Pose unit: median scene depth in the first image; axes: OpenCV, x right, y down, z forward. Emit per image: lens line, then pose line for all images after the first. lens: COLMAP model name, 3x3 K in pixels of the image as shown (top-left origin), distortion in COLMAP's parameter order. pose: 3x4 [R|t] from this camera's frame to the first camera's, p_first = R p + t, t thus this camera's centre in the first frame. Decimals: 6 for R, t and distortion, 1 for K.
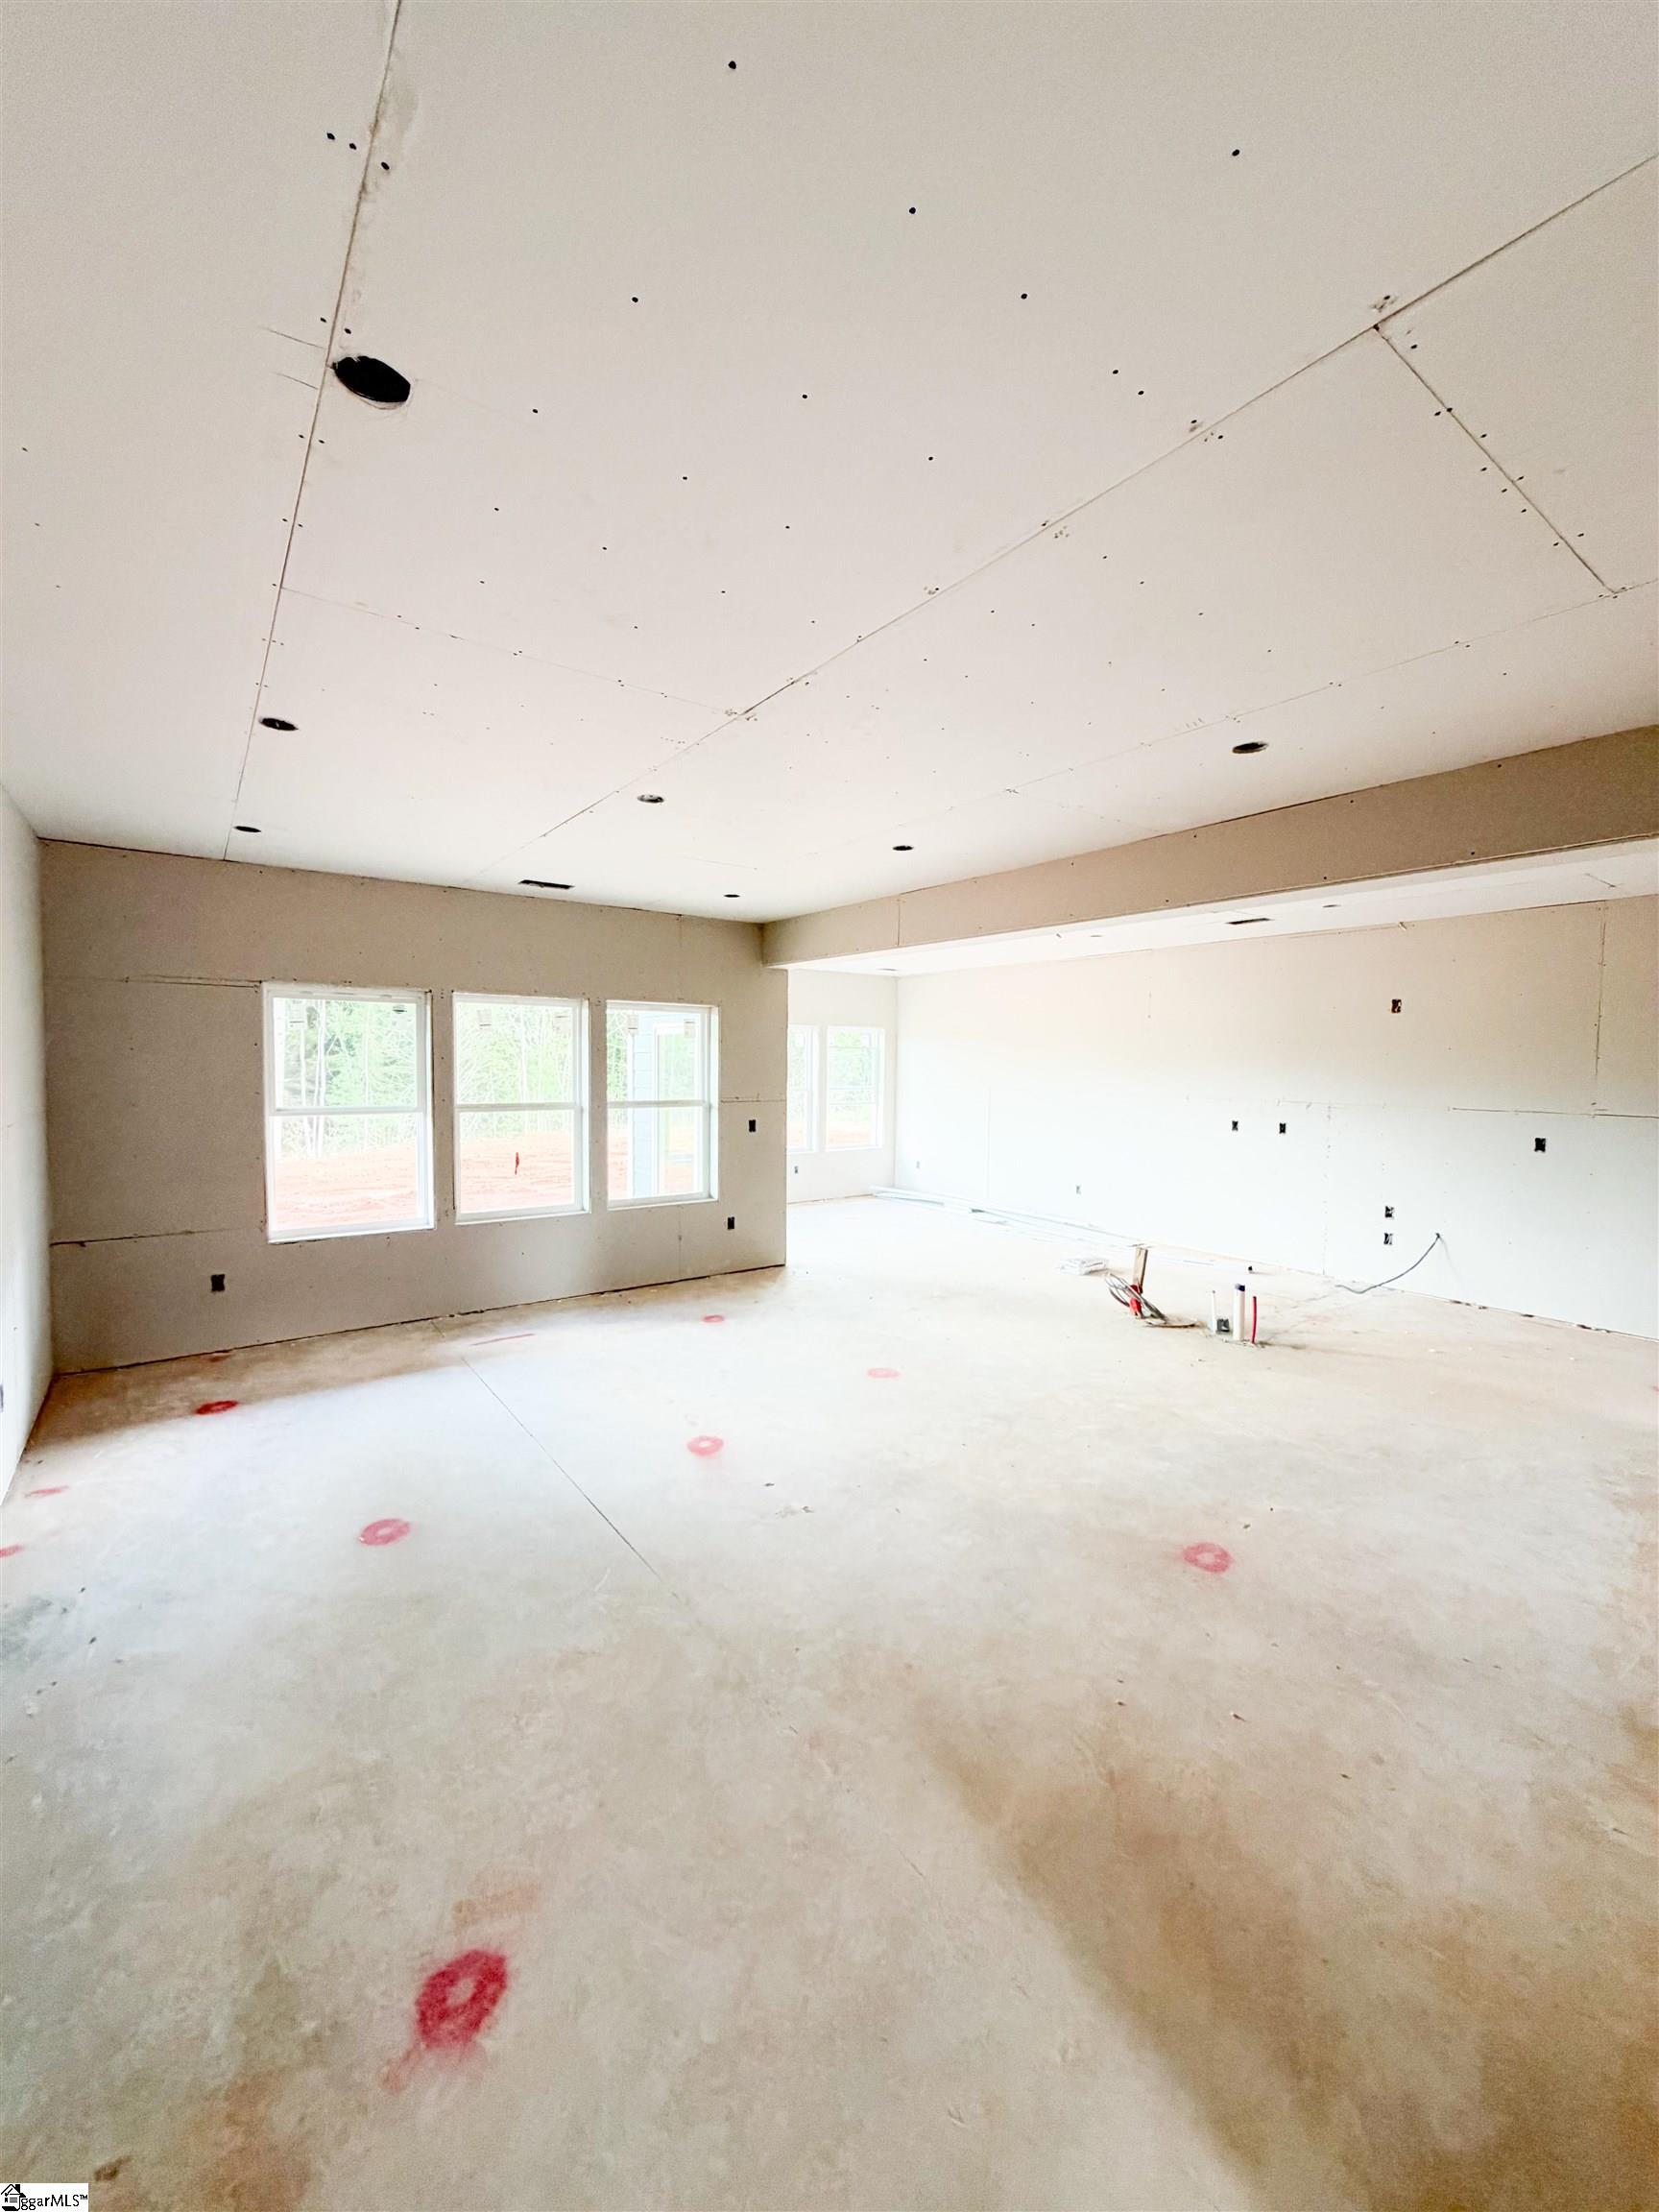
lens RADIAL K [[880.9, 0, 829.6], [0, 880.9, 1091.1], [0, 0, 1]] dist [0.000591, -0.000019]
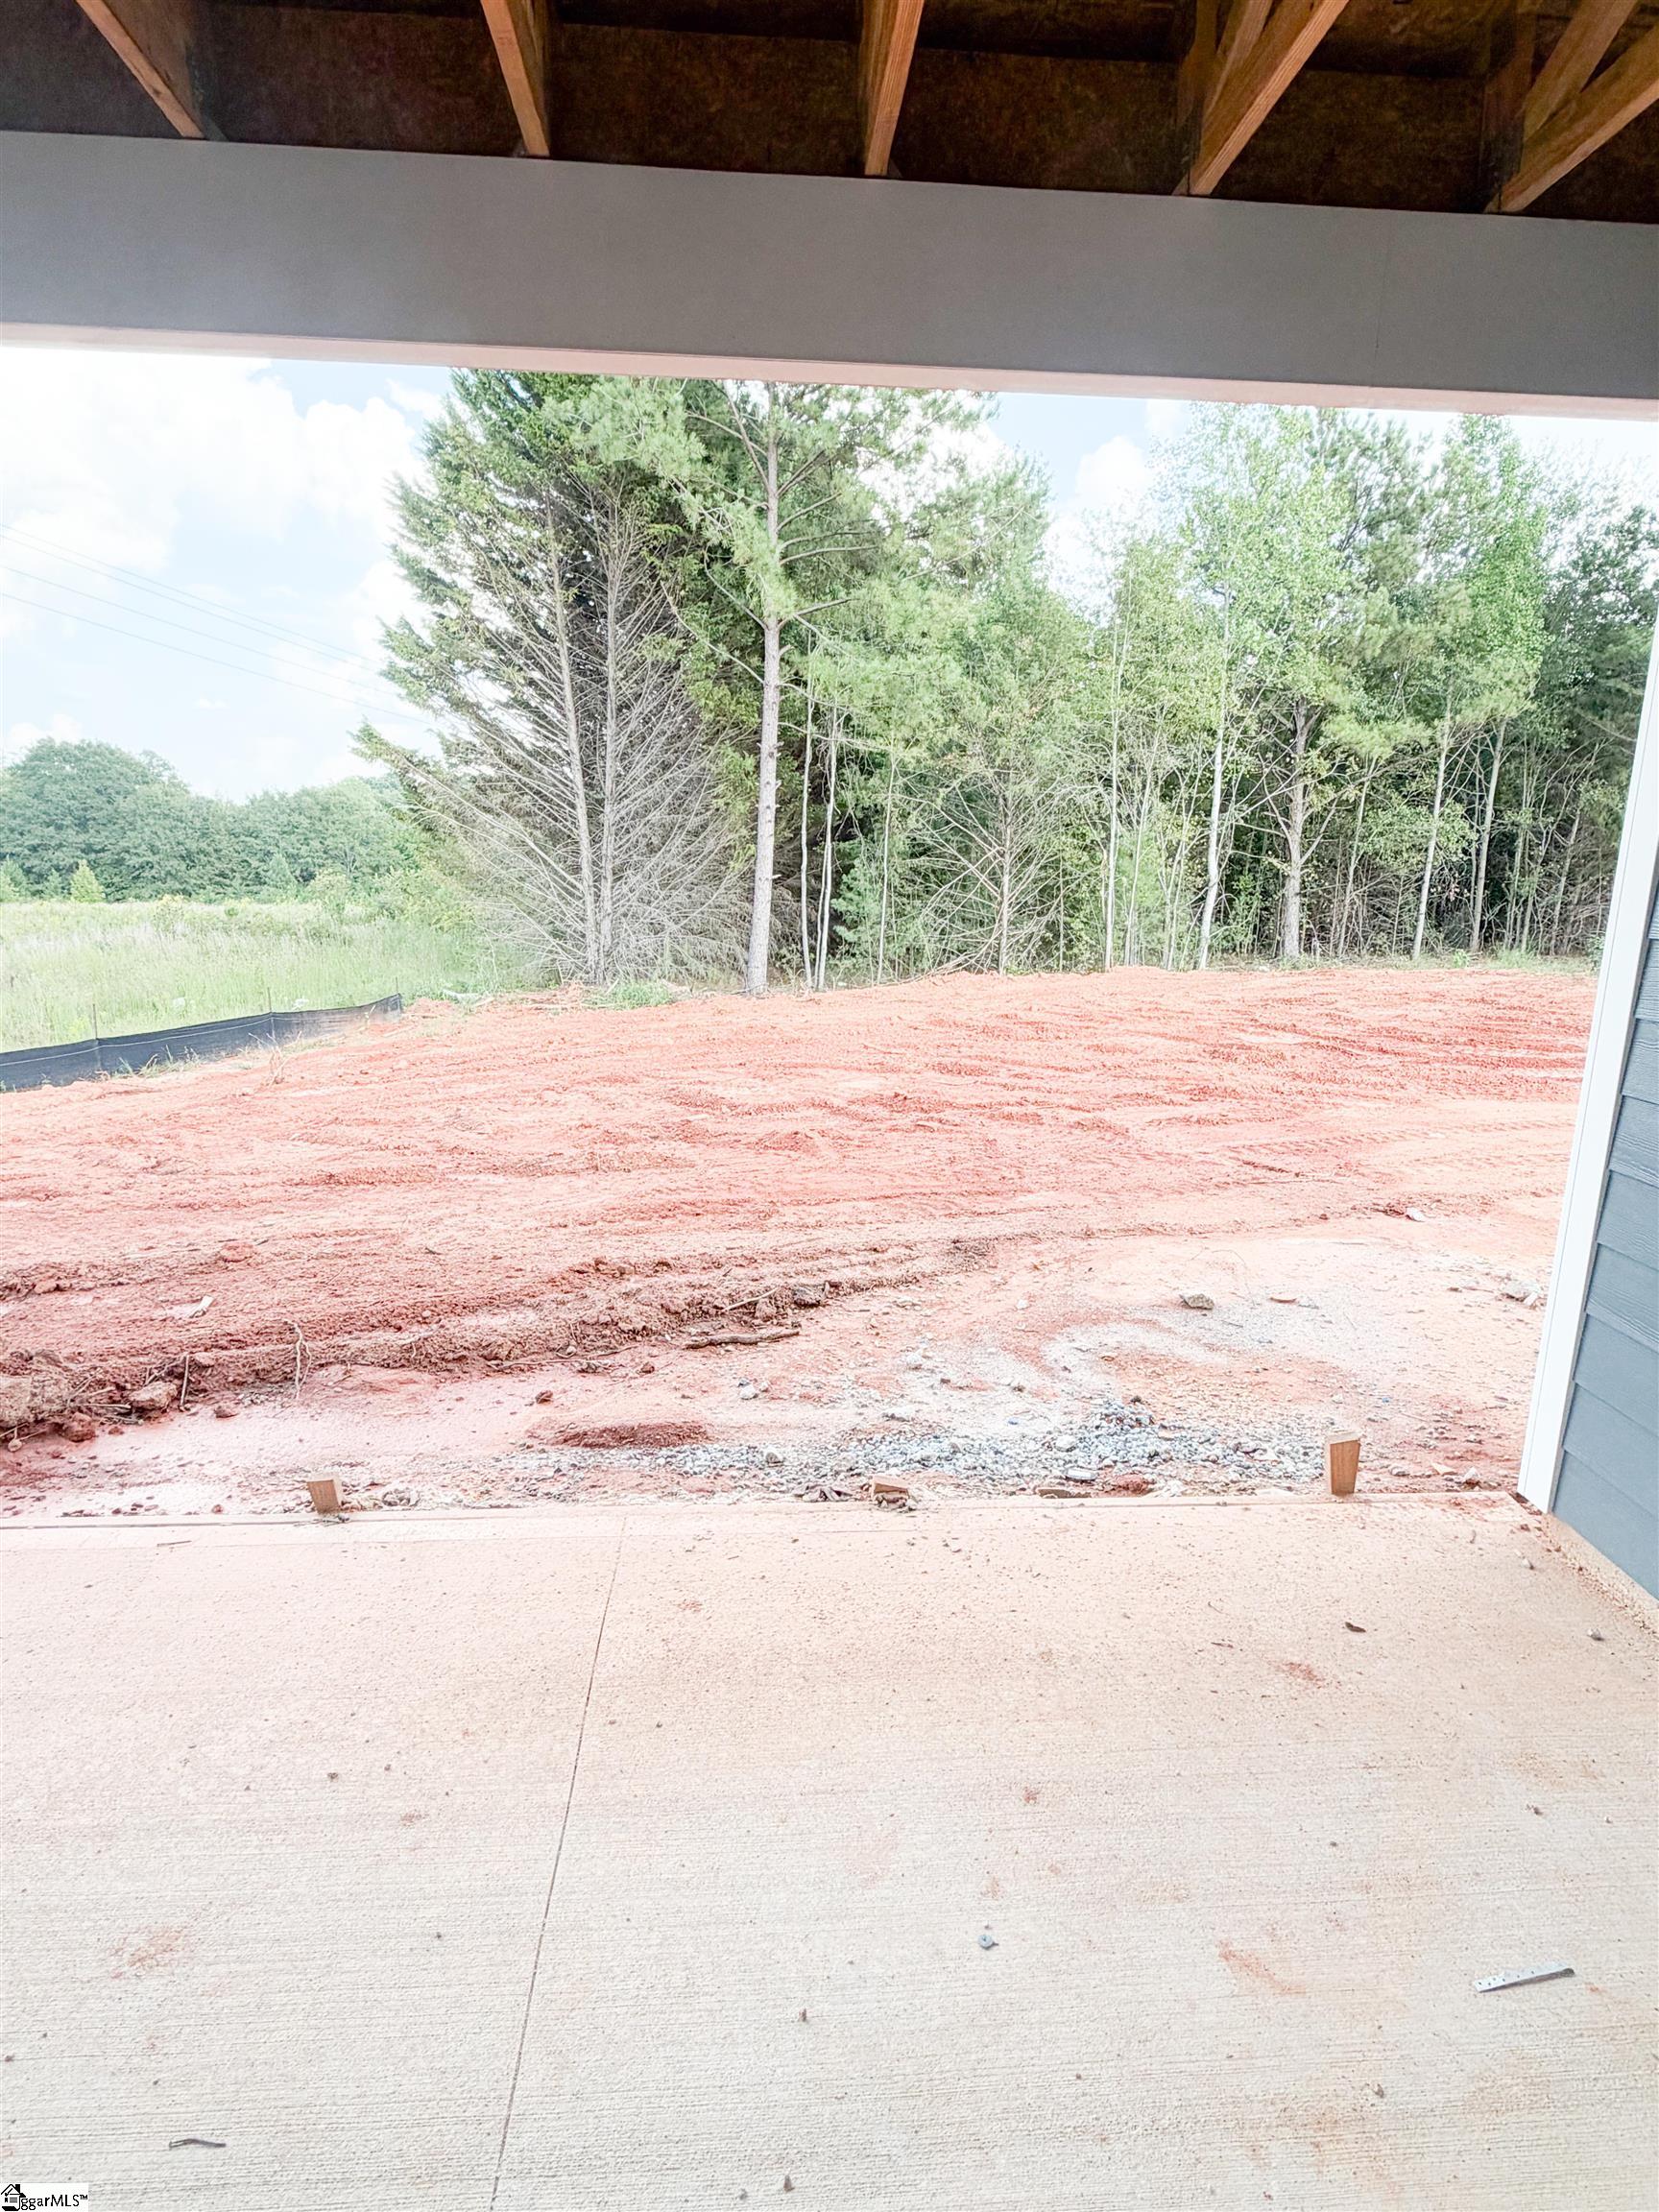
lens RADIAL K [[1160.8, 0, 827.9], [0, 1160.8, 1105.5], [0, 0, 1]] dist [-0.000986, -0.000020]
pose [[0.866853, 0.112962, -0.485597, -0.104994], [-0.026295, 0.982997, 0.181729, -0.001805], [0.497869, -0.144763, 0.855085, 0.178061]]
